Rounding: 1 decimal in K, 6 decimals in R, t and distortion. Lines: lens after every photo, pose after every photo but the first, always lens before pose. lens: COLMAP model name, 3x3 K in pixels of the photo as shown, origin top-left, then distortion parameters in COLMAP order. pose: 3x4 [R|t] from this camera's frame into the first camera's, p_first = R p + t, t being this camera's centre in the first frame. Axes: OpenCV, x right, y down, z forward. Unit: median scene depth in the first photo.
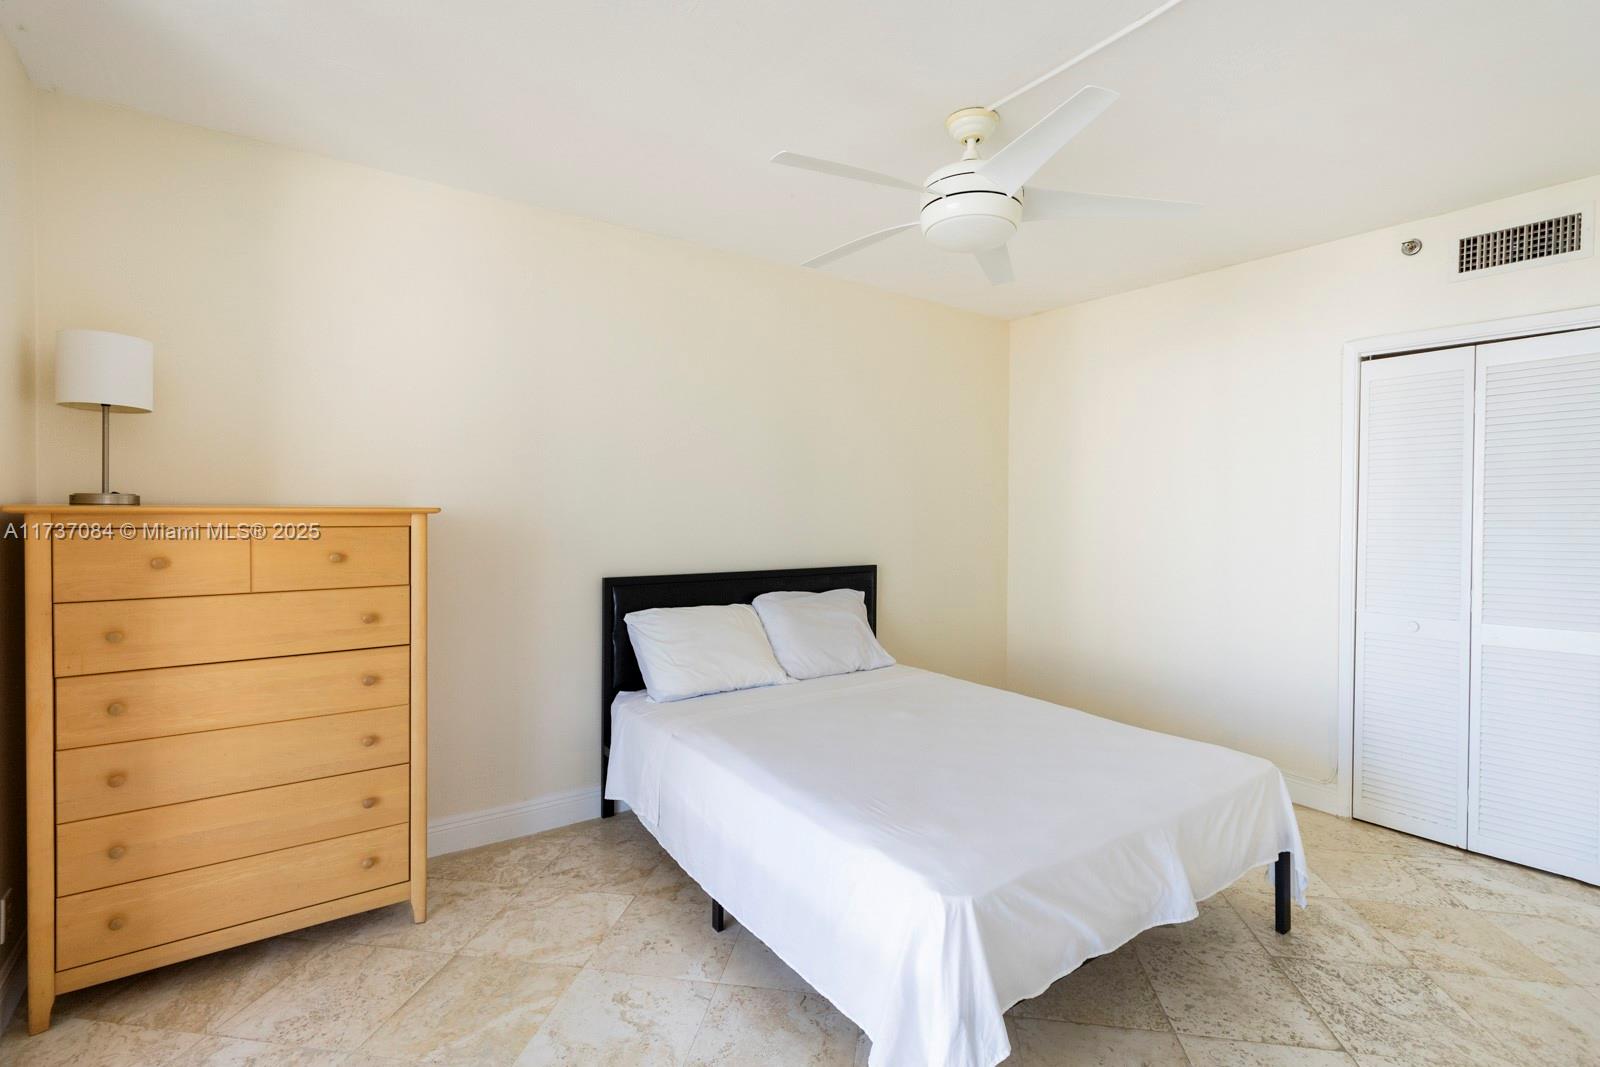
lens RADIAL K [[750.4, 0, 801.2], [0, 750.4, 520.1], [0, 0, 1]] dist [0.001802, 0.000031]
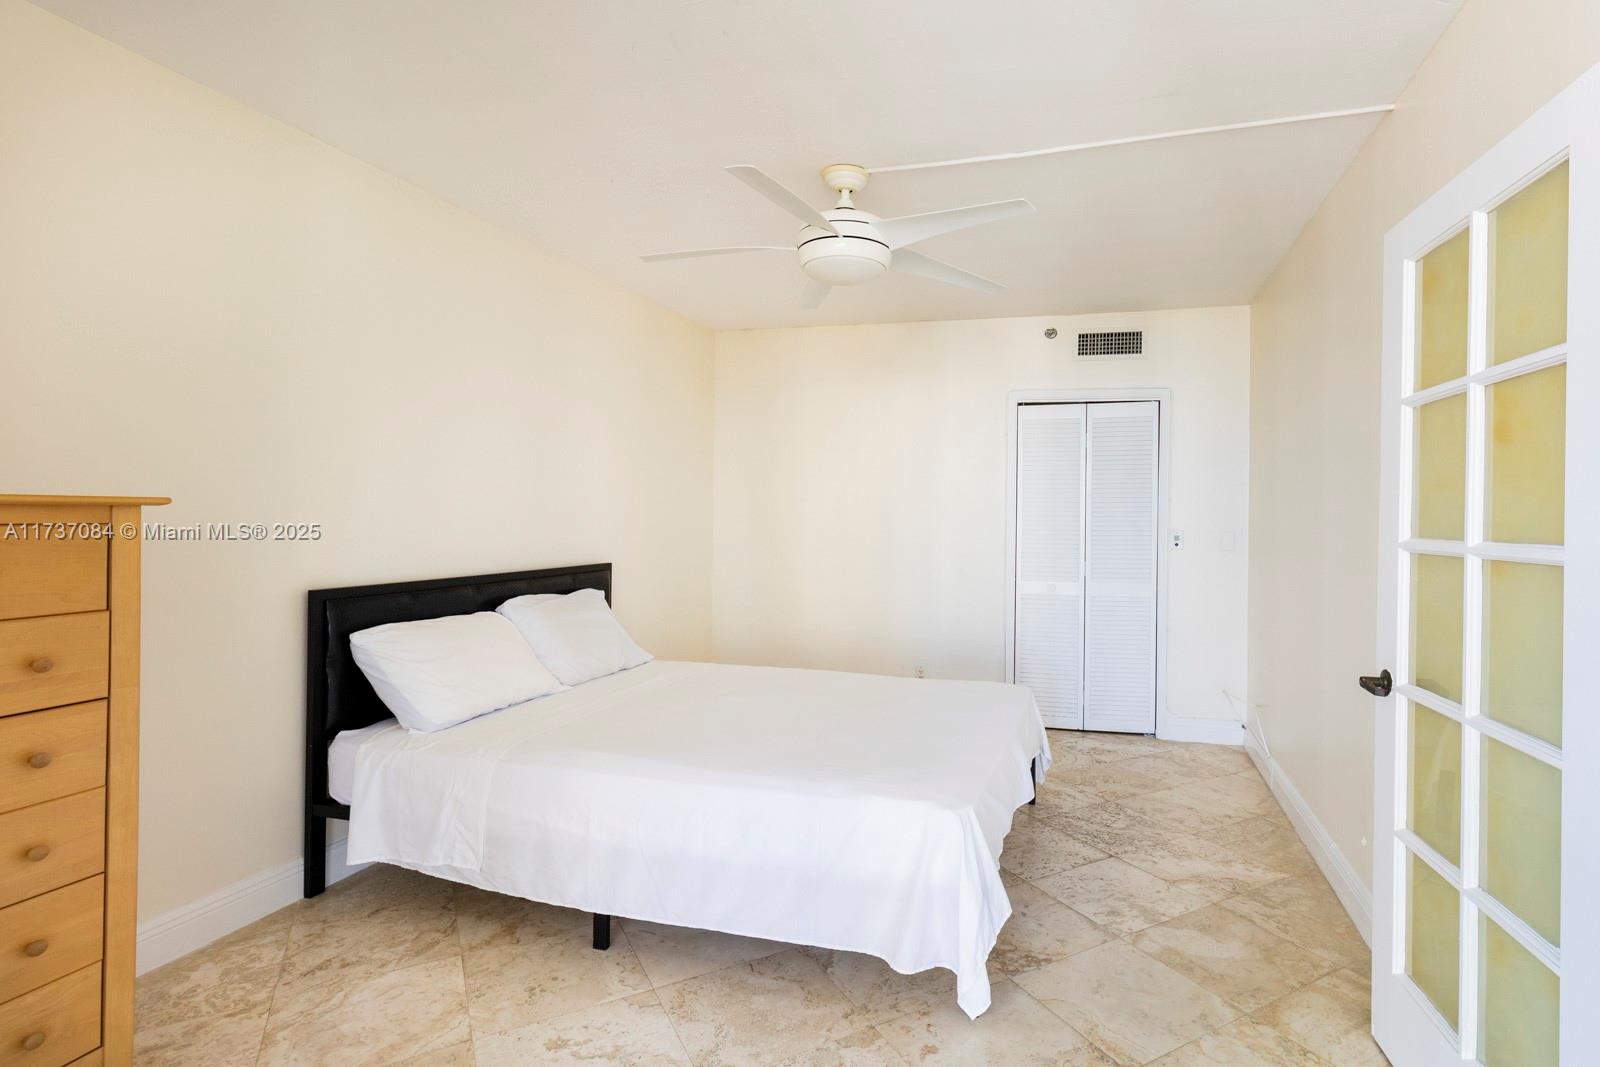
lens RADIAL K [[781.3, 0, 796.7], [0, 781.3, 519.2], [0, 0, 1]] dist [0.000105, -0.000304]
pose [[0.799171, -0.000747, 0.601104, -0.452647], [0.001060, 0.999999, -0.000166, 0.004305], [-0.601103, 0.000769, 0.799171, 0.058672]]
